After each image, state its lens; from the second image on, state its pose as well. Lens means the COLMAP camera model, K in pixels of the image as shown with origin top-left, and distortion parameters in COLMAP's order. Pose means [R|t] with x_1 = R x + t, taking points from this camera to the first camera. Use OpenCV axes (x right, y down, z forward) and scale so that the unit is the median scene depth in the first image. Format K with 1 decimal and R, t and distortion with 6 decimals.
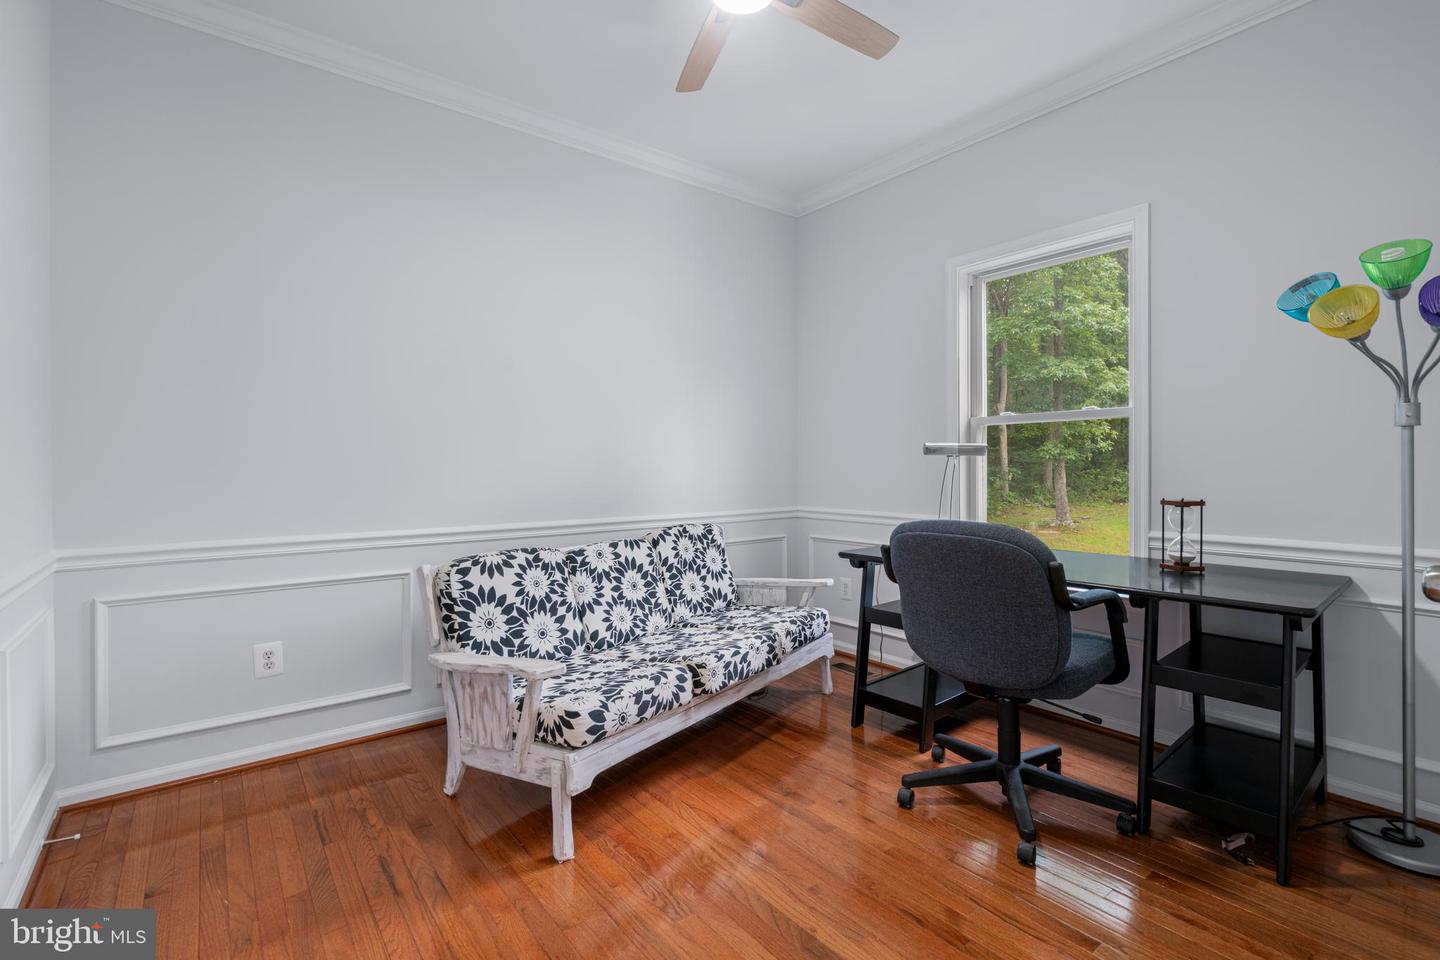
lens RADIAL K [[660.1, 0, 715.1], [0, 660.1, 473.0], [0, 0, 1]] dist [0.000567, 0.000257]
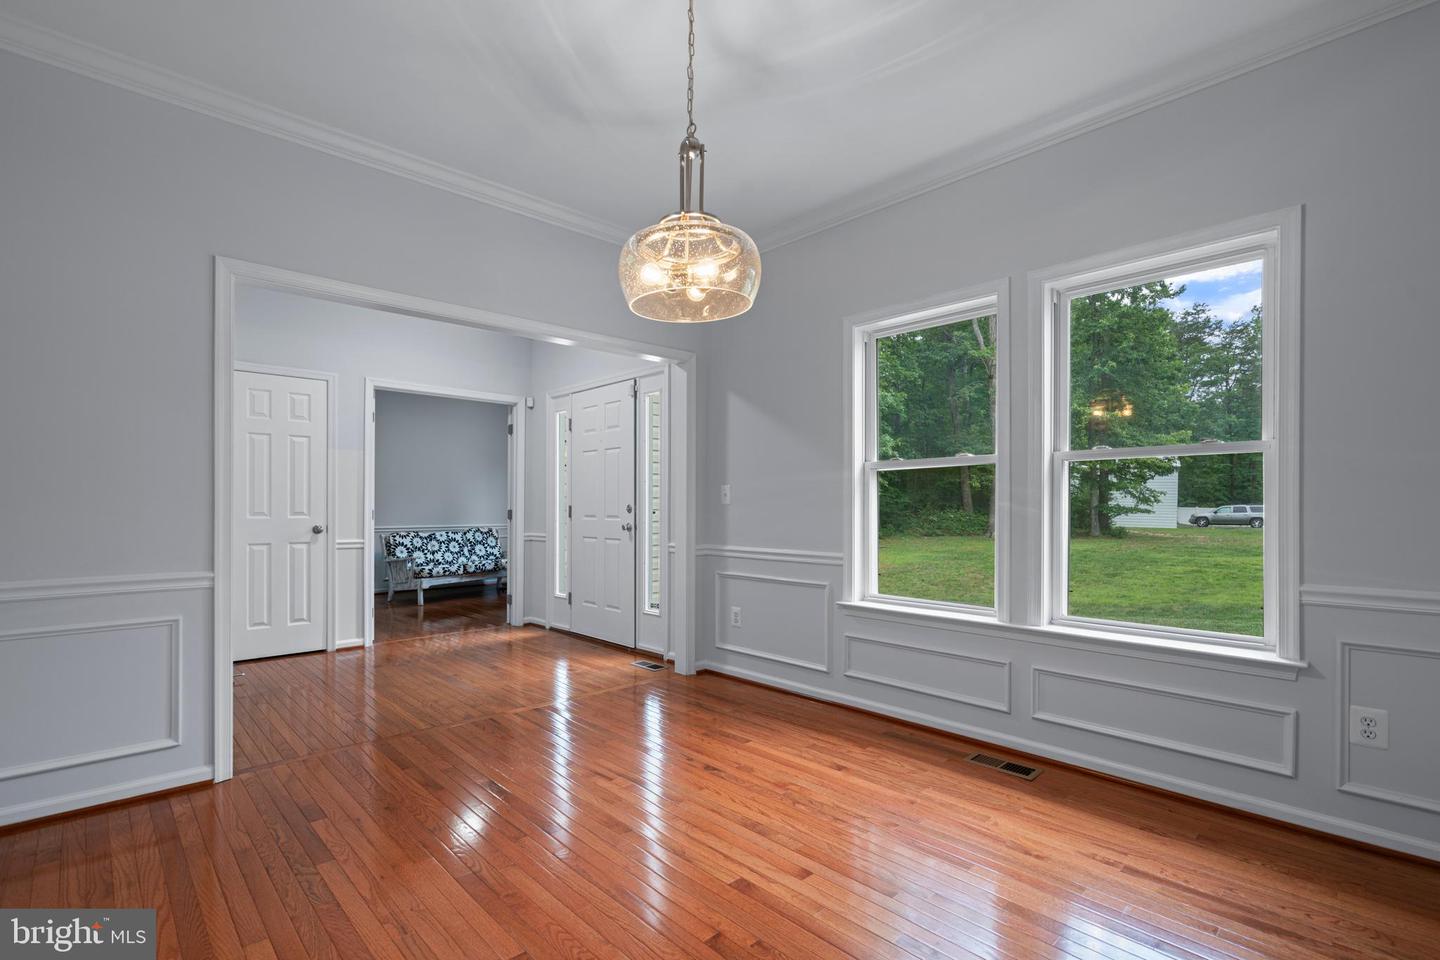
lens RADIAL K [[678.0, 0, 714.8], [0, 678.0, 509.3], [0, 0, 1]] dist [0.000087, 0.000423]
pose [[0.995505, 0.007395, 0.094423, 0.823985], [-0.007025, 0.999966, -0.004251, 0.012364], [-0.094451, 0.003569, 0.995523, -2.325604]]
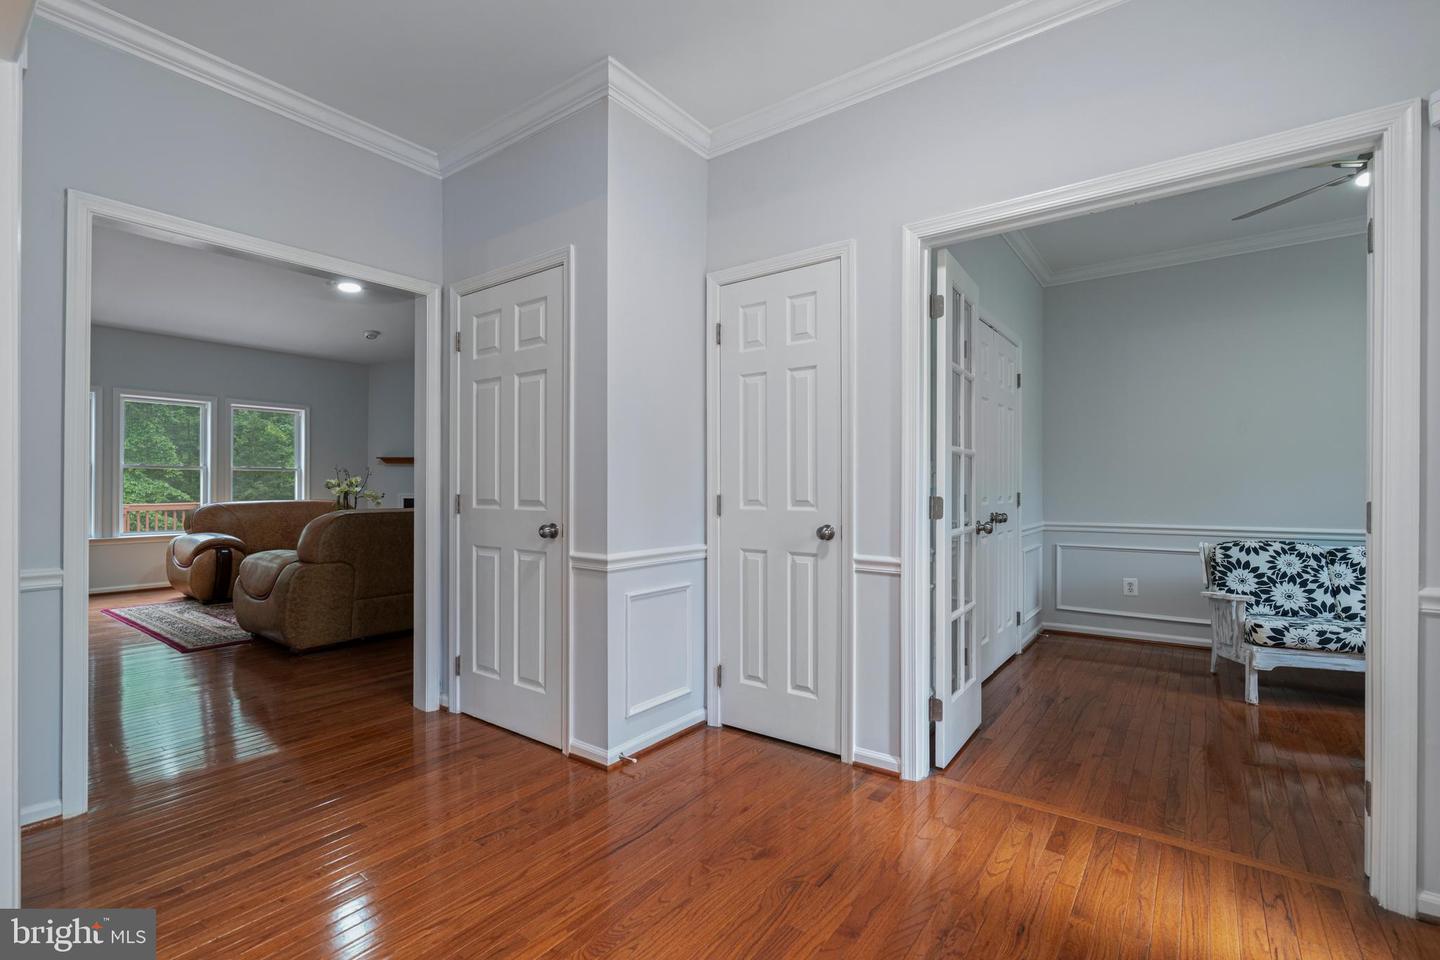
lens RADIAL K [[654.1, 0, 700.3], [0, 654.1, 487.4], [0, 0, 1]] dist [0.002152, 0.000651]
pose [[0.255230, 0.004355, -0.966870, 0.823420], [-0.008228, 0.999963, 0.002332, -0.002292], [0.966845, 0.007361, 0.255257, -0.682108]]
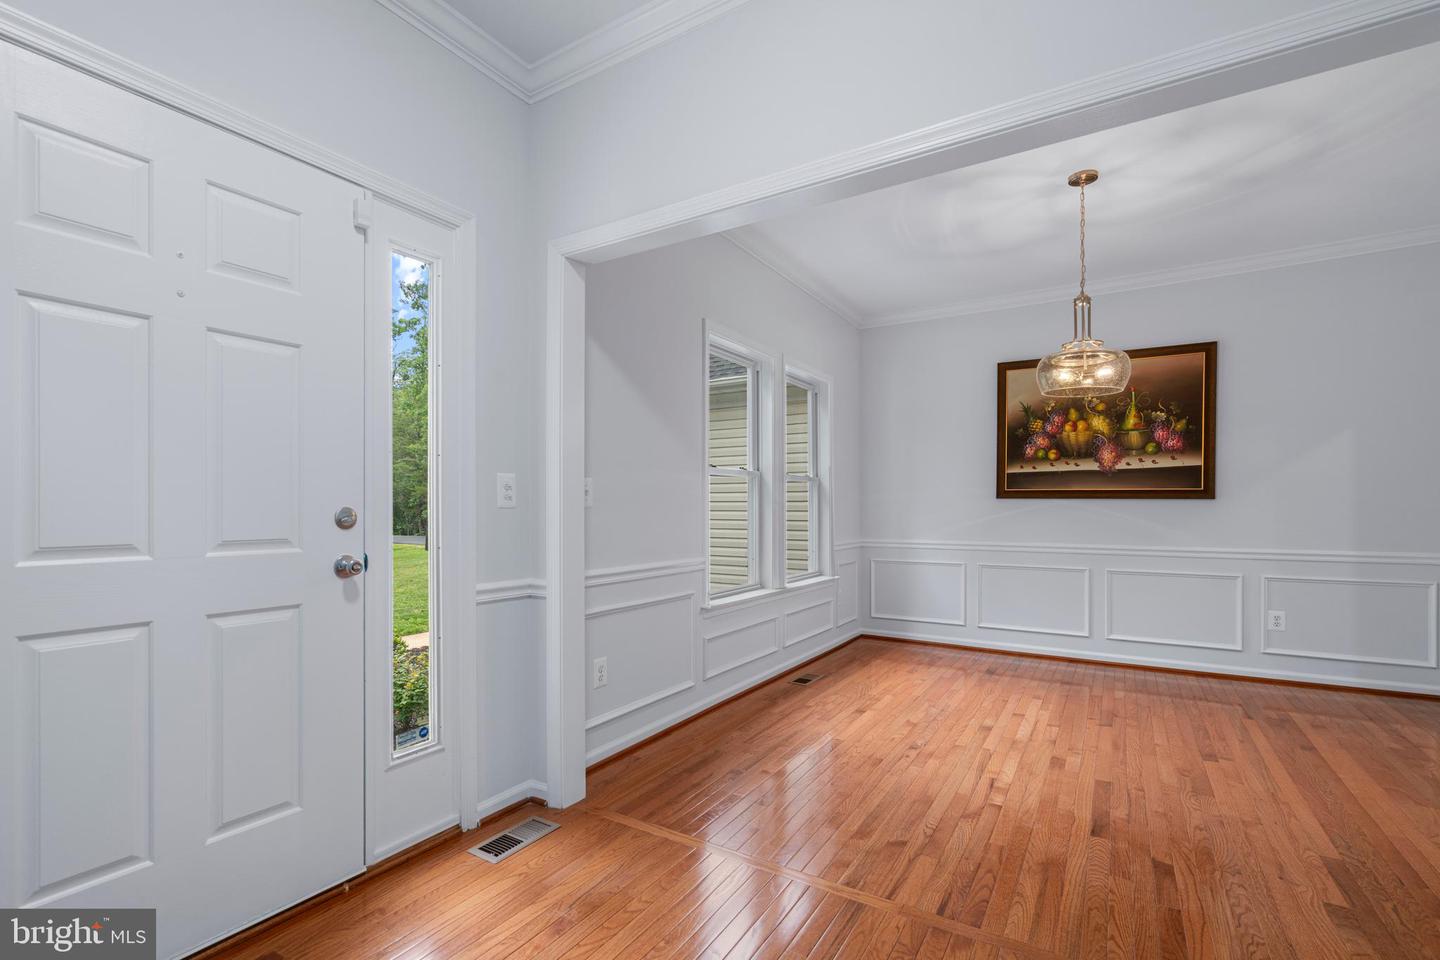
lens RADIAL K [[657.7, 0, 719.1], [0, 657.7, 512.0], [0, 0, 1]] dist [-0.002055, -0.000342]
pose [[-0.355841, 0.000206, 0.934547, -0.091171], [0.009589, 0.999948, 0.003431, -0.001778], [-0.934497, 0.010182, -0.355824, -0.406301]]
